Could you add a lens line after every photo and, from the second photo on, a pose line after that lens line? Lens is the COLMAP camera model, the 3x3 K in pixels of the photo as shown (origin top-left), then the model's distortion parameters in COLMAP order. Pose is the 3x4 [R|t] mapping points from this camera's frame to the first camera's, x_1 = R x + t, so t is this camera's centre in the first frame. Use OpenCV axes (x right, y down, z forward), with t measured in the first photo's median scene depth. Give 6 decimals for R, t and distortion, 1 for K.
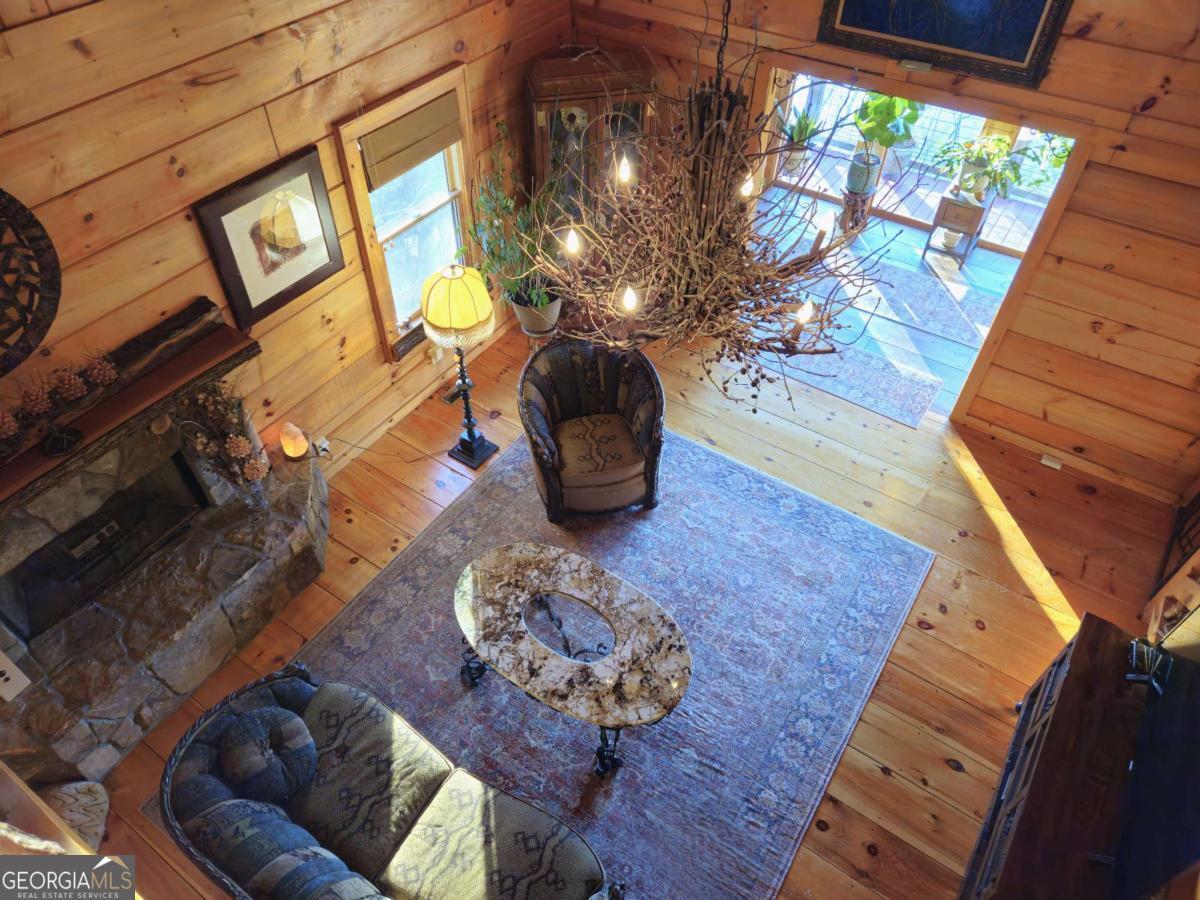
lens RADIAL K [[841.7, 0, 595.8], [0, 841.7, 445.3], [0, 0, 1]] dist [0.090608, -0.065756]
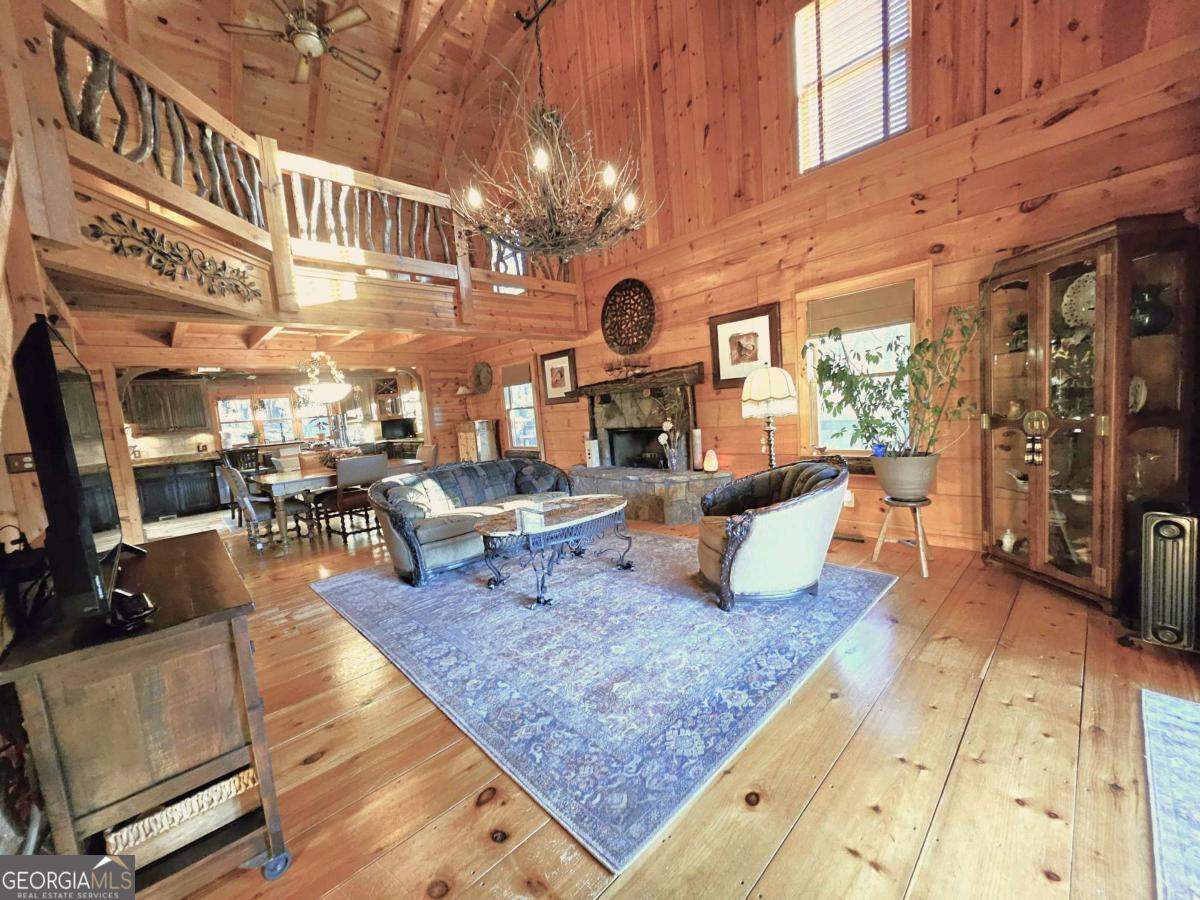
lens RADIAL K [[471.2, 0, 594.1], [0, 471.2, 454.2], [0, 0, 1]] dist [0.001408, 0.000323]
pose [[-0.237269, 0.109595, -0.965242, 0.732874], [-0.642591, 0.727469, 0.240555, -0.107644], [0.728547, 0.677332, -0.102181, 1.018244]]
